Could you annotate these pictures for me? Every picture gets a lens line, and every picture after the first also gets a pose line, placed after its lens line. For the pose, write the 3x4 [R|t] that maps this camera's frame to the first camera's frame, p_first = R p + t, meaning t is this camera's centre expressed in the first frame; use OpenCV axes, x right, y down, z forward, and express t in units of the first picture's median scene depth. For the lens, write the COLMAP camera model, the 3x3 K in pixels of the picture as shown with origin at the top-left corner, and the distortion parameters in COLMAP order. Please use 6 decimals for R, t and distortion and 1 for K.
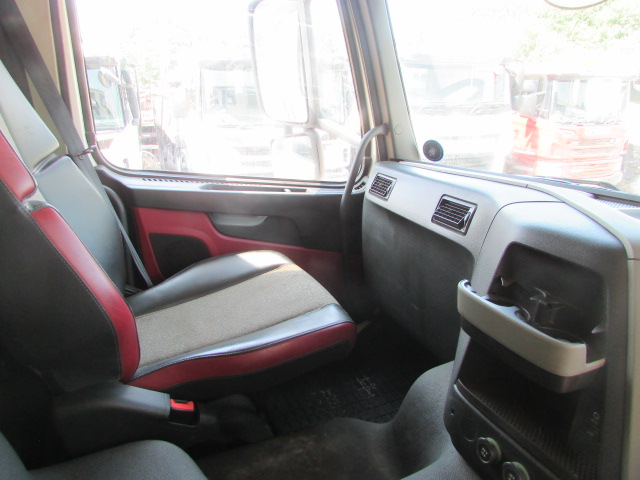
lens RADIAL K [[453.2, 0, 320.0], [0, 453.2, 240.0], [0, 0, 1]] dist [-0.033375, 0.000202]
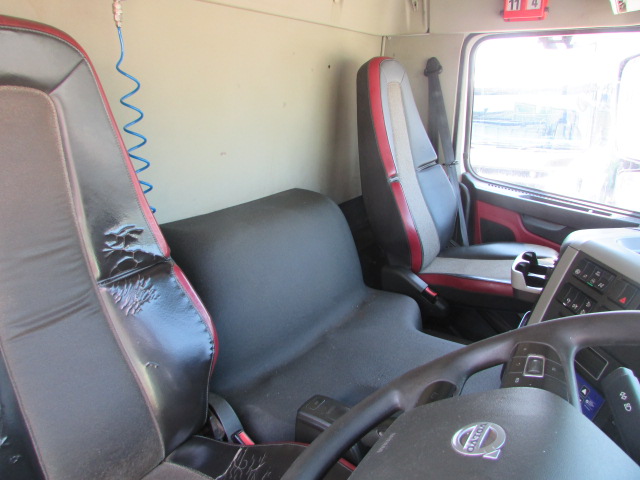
lens RADIAL K [[453.2, 0, 320.0], [0, 453.2, 240.0], [0, 0, 1]] dist [-0.033375, 0.000202]
pose [[0.524681, 0.239619, -0.816880, 0.677587], [-0.265417, 0.957783, 0.110474, 0.037272], [0.808865, 0.158850, 0.566130, -0.377991]]
